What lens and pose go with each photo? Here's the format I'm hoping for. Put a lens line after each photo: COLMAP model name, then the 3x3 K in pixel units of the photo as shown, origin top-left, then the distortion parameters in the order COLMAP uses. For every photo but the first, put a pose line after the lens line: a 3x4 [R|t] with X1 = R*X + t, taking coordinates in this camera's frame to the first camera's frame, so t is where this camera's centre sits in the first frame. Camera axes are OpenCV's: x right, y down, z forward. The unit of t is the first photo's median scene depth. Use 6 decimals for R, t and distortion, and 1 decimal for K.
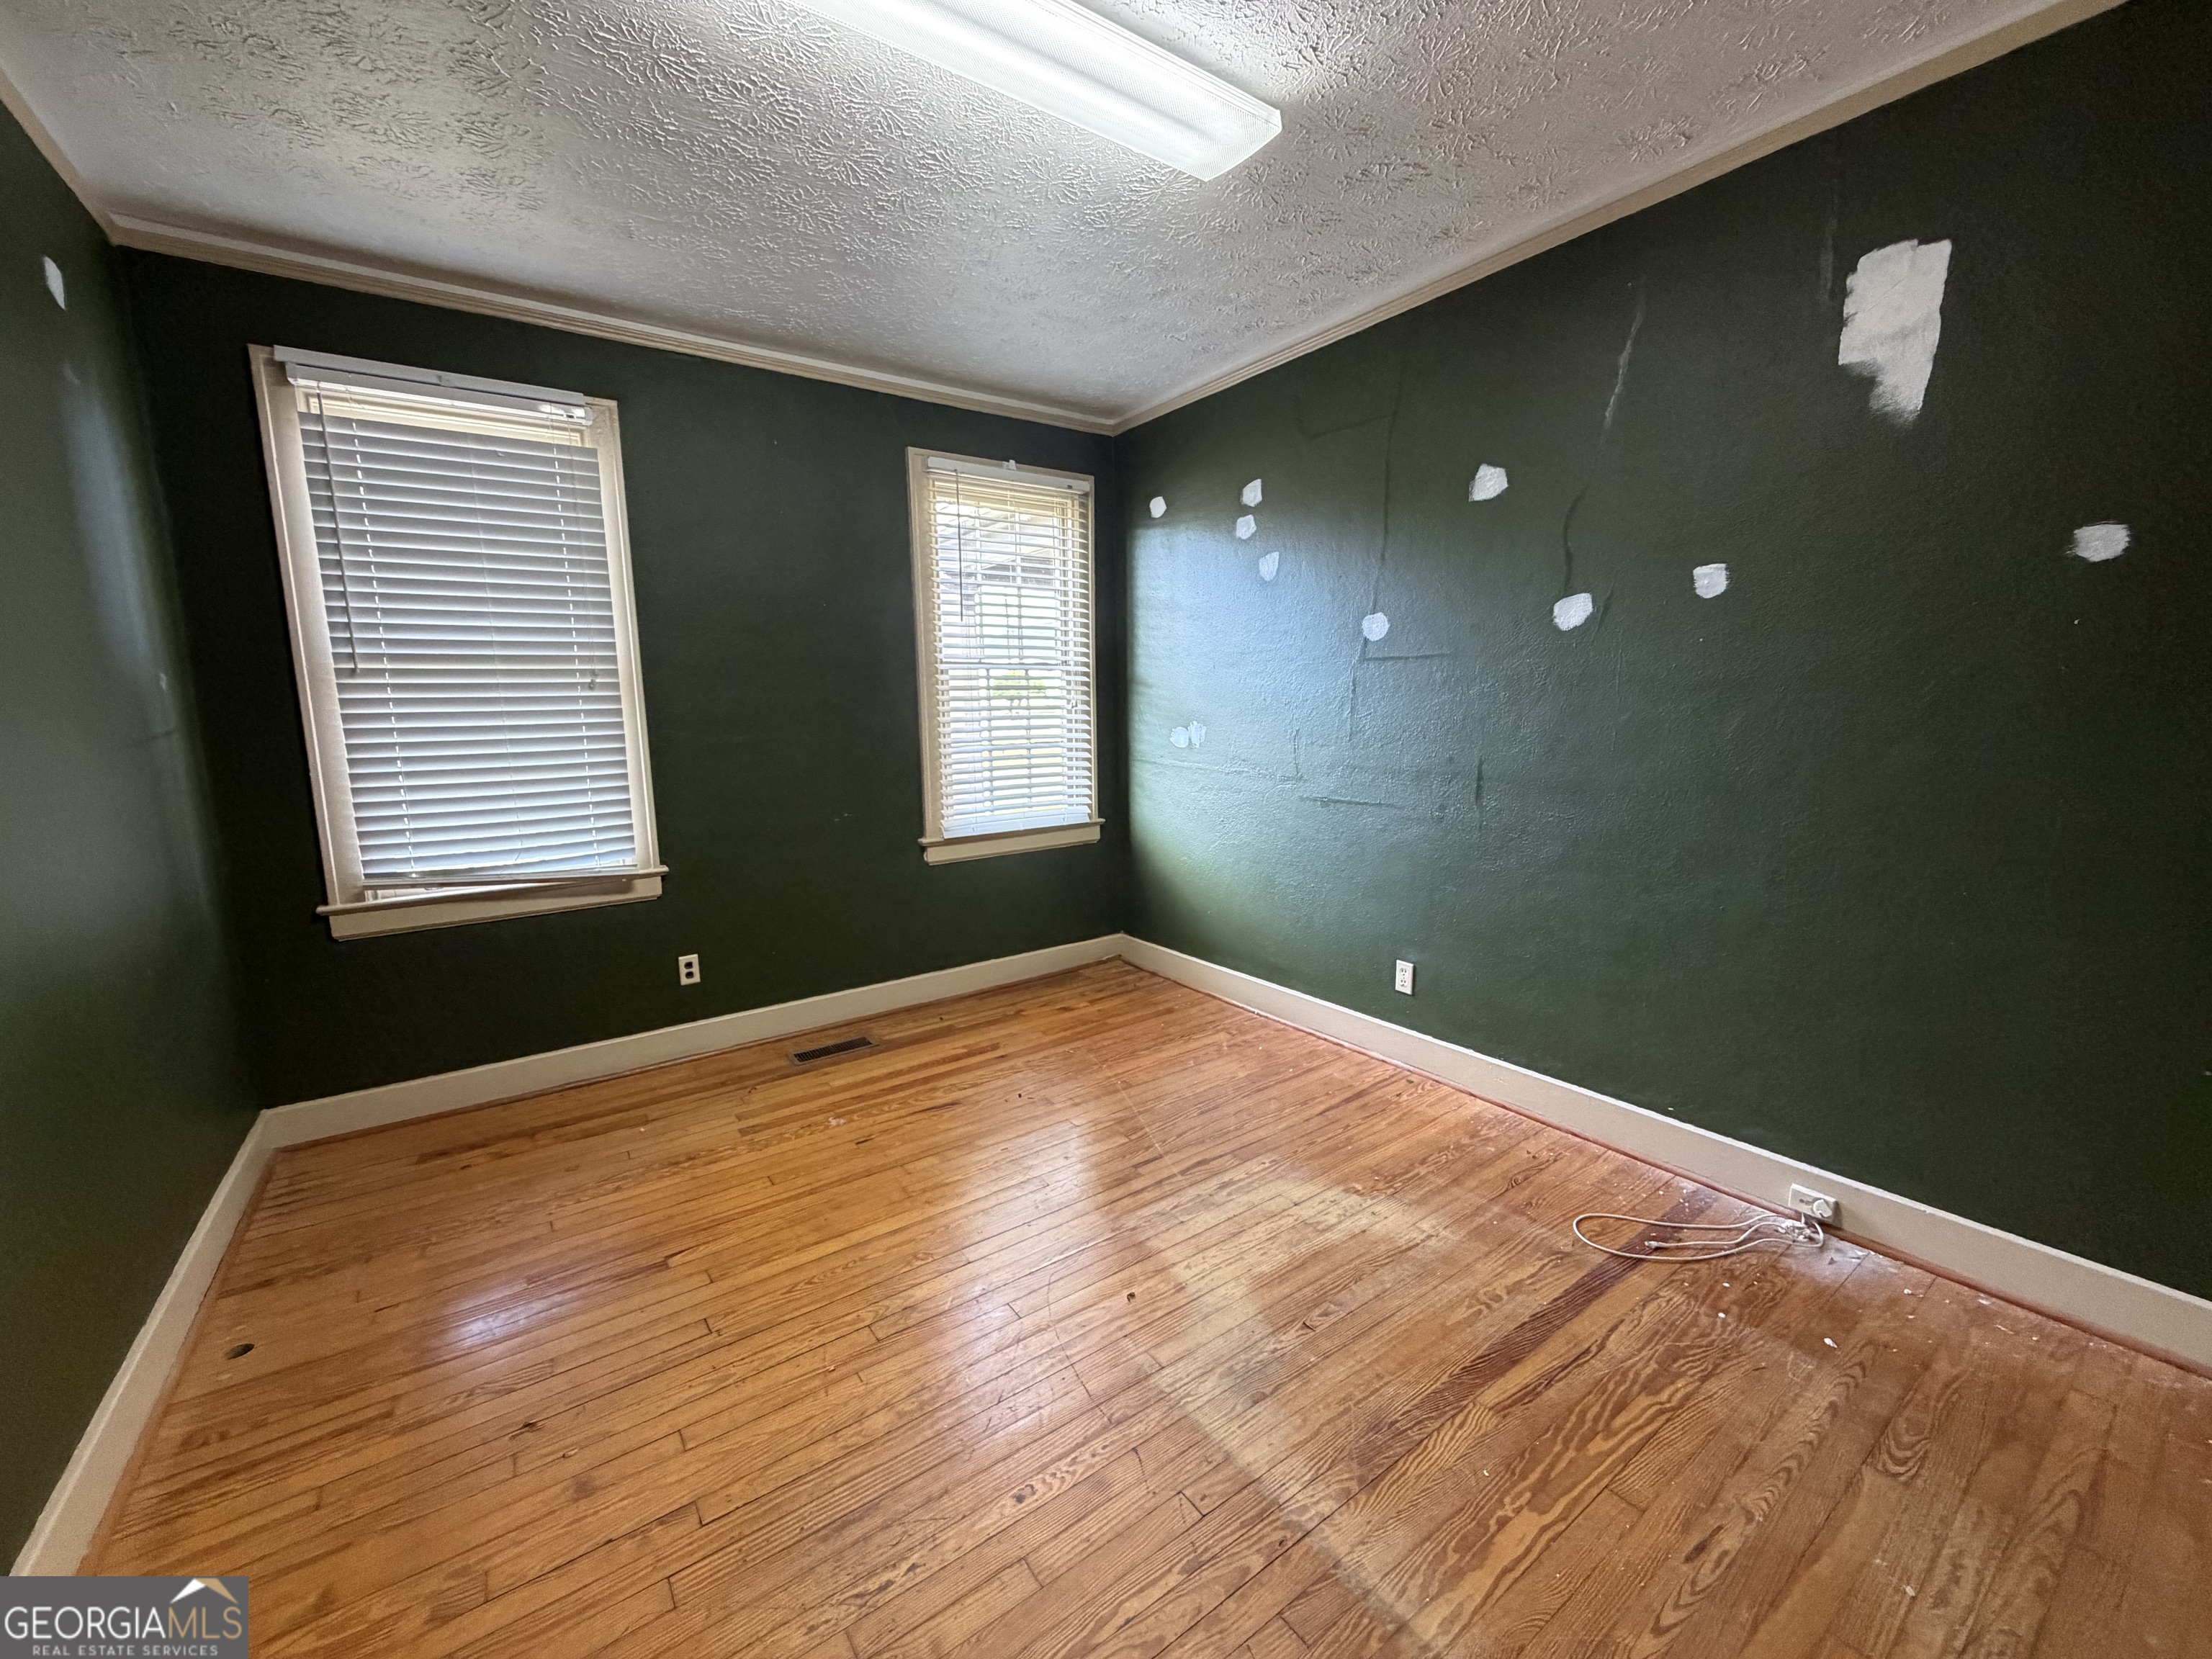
lens RADIAL K [[880.4, 0, 1102.4], [0, 880.4, 831.4], [0, 0, 1]] dist [0.000104, -0.000432]
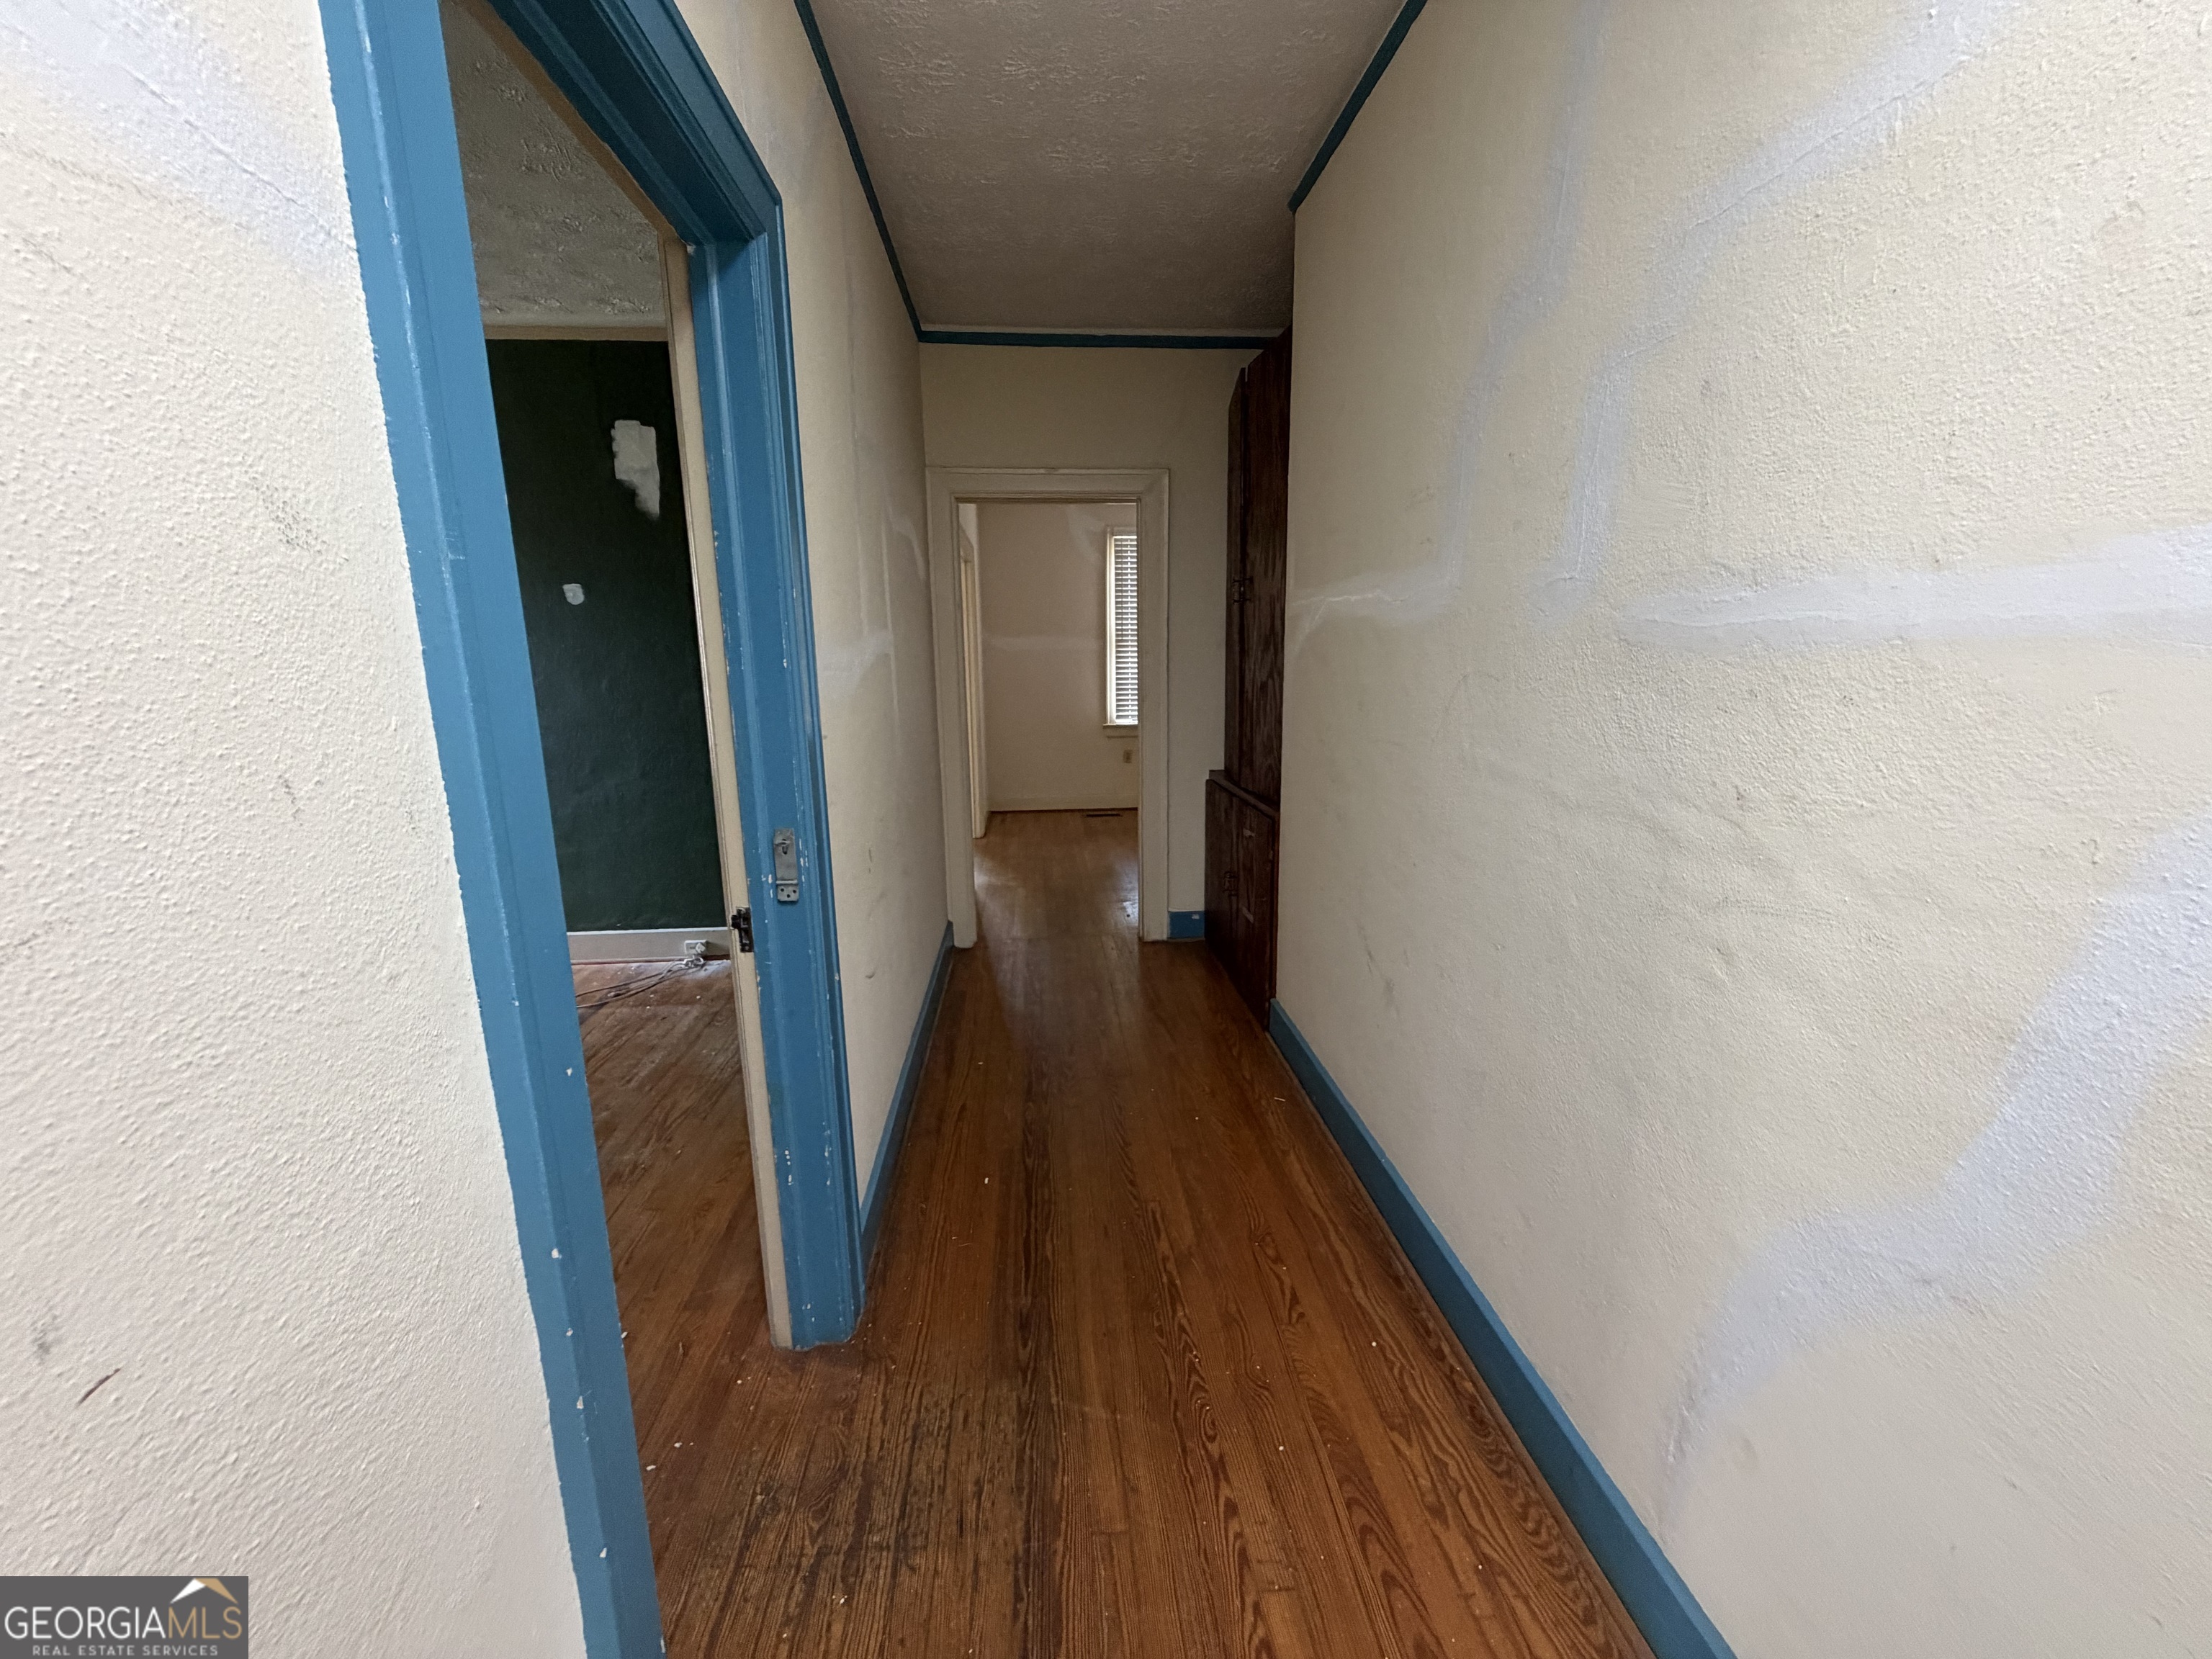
lens RADIAL K [[880.4, 0, 1102.2], [0, 880.4, 831.7], [0, 0, 1]] dist [0.000104, -0.000432]
pose [[0.508279, -0.161328, 0.845947, -0.290365], [0.130102, 0.985407, 0.109753, 0.107303], [-0.851308, 0.054274, 0.521851, -0.739468]]
